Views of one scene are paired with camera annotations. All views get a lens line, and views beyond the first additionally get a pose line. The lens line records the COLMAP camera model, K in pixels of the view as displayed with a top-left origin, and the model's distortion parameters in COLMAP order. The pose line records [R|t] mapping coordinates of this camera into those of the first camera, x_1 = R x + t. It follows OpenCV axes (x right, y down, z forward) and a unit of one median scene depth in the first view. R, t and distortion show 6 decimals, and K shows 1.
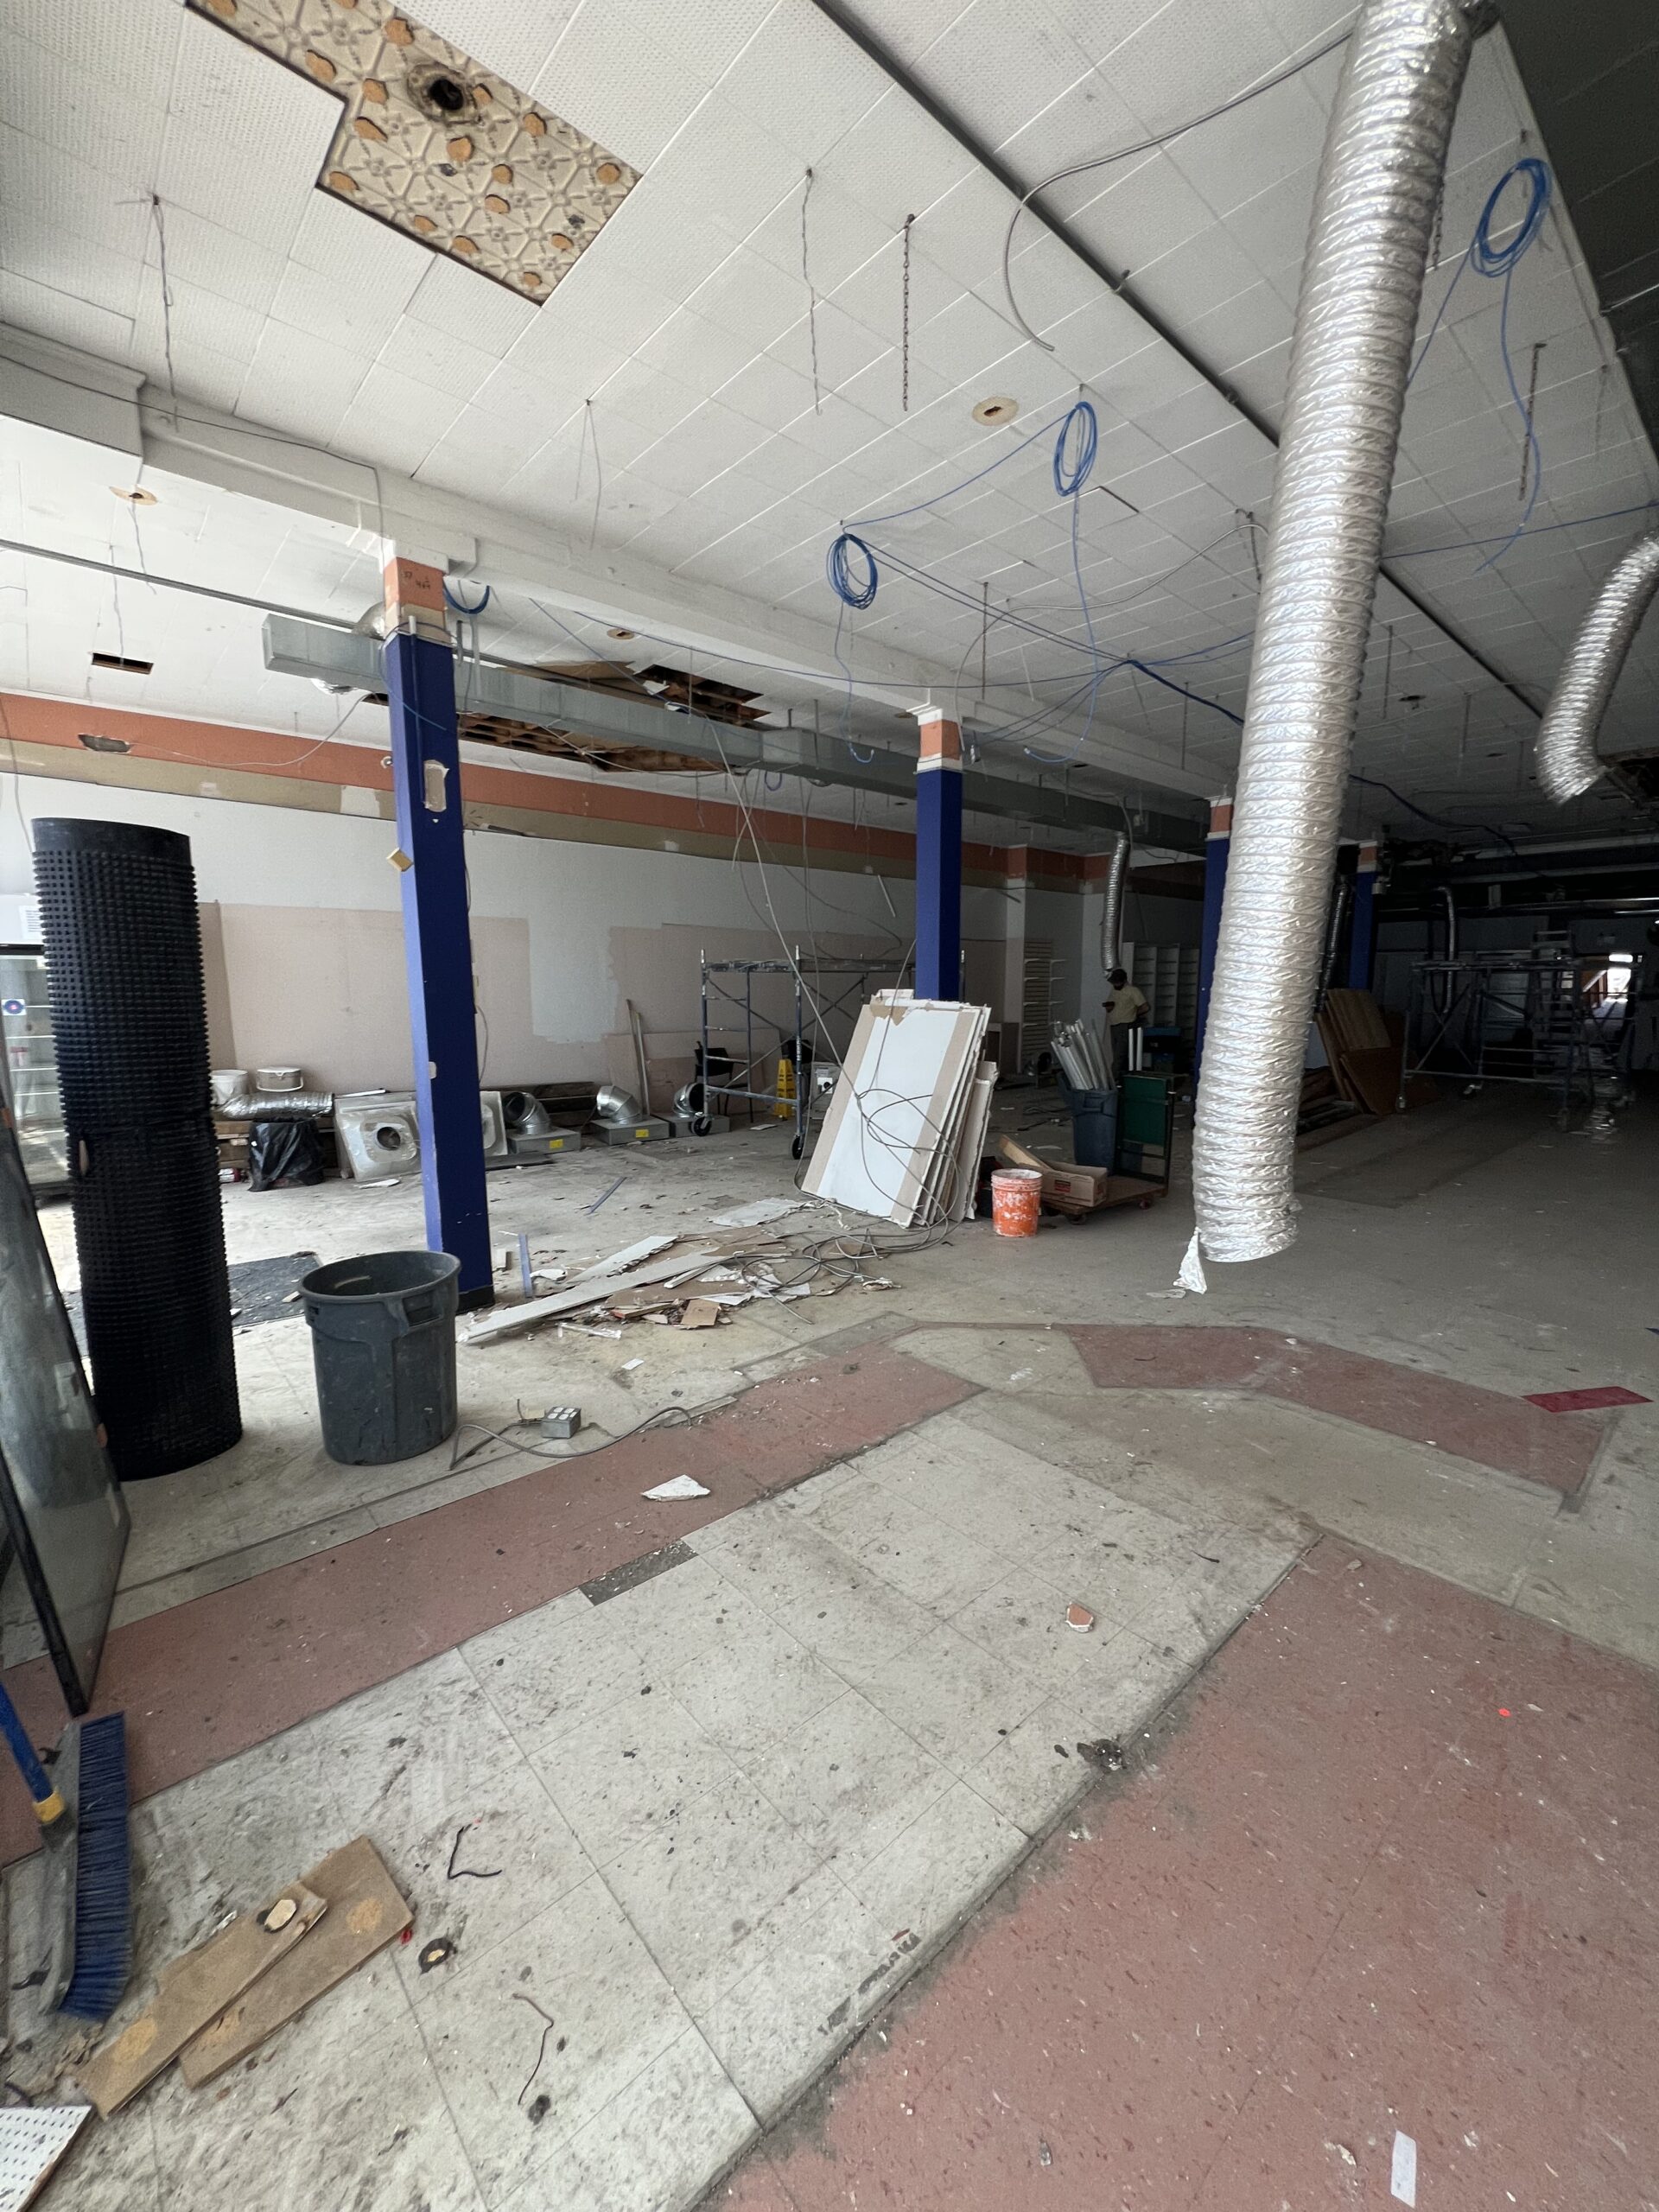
lens RADIAL K [[882.5, 0, 833.3], [0, 882.5, 1099.7], [0, 0, 1]] dist [-0.001743, 0.000374]
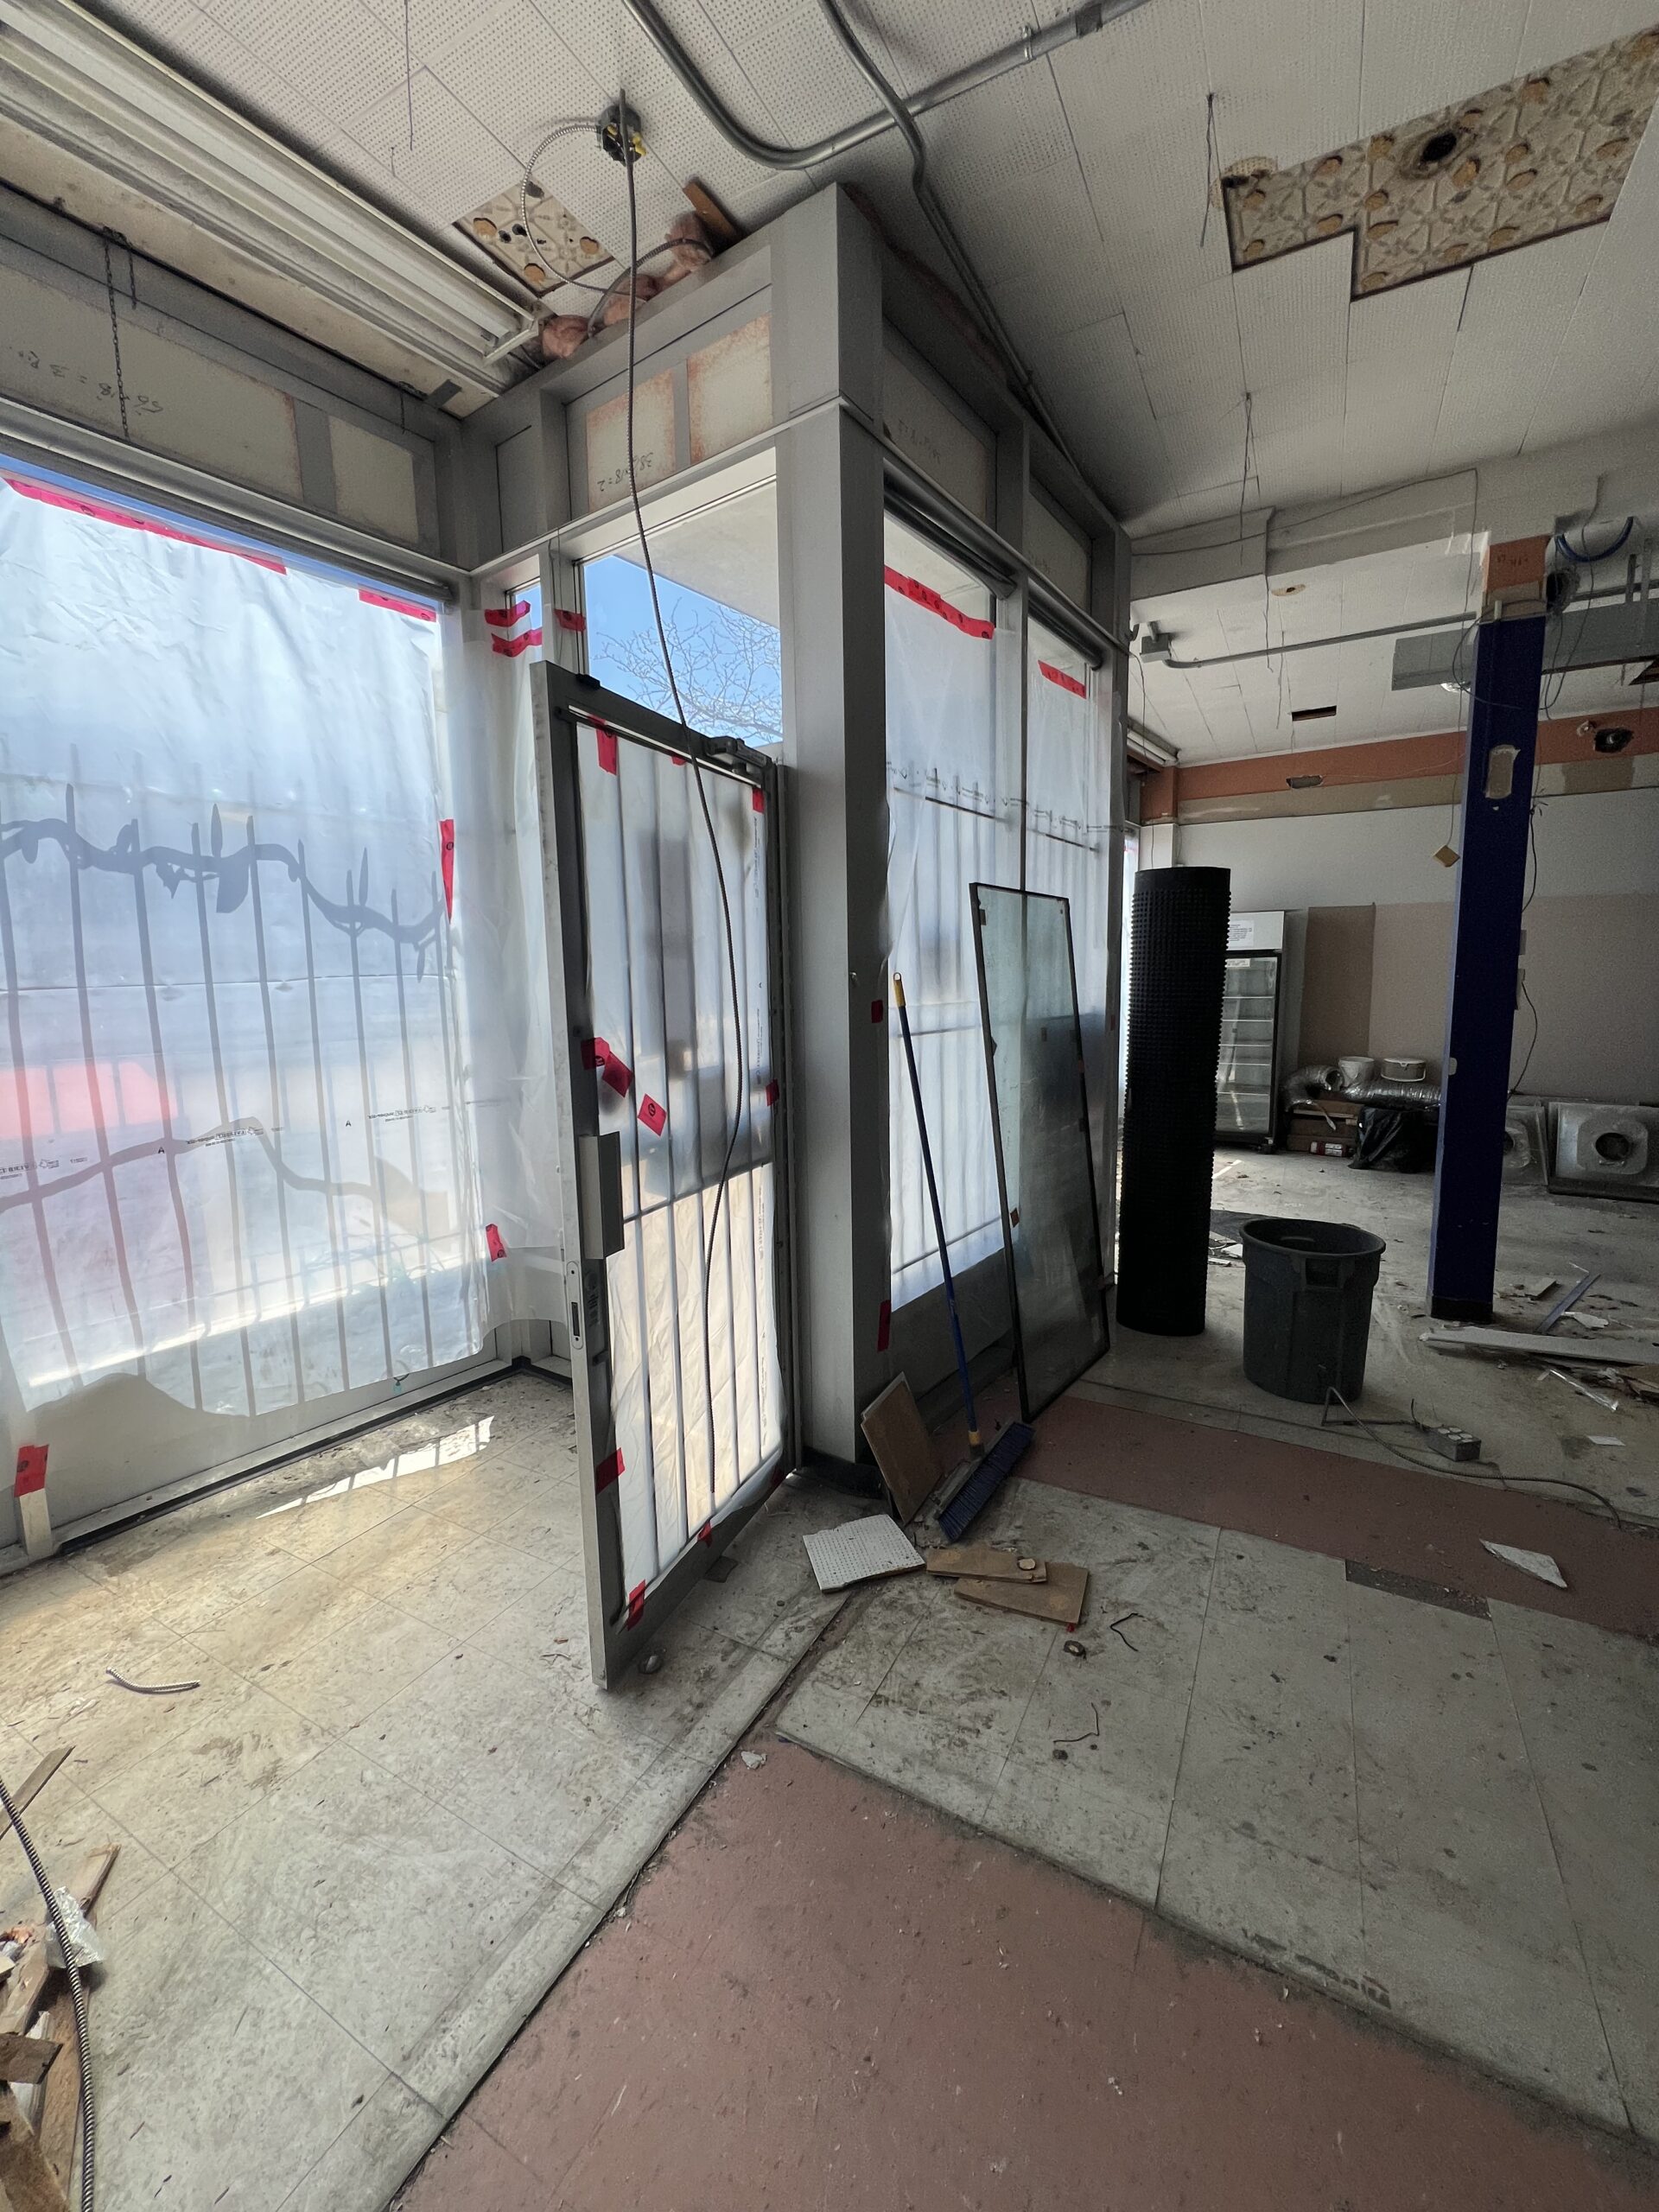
lens RADIAL K [[882.5, 0, 831.2], [0, 882.5, 1095.7], [0, 0, 1]] dist [-0.001743, 0.000374]
pose [[0.330052, 0.115309, -0.936893, 0.344256], [-0.111714, 0.990308, 0.082528, -0.007002], [0.937329, 0.077425, 0.339735, 0.027394]]
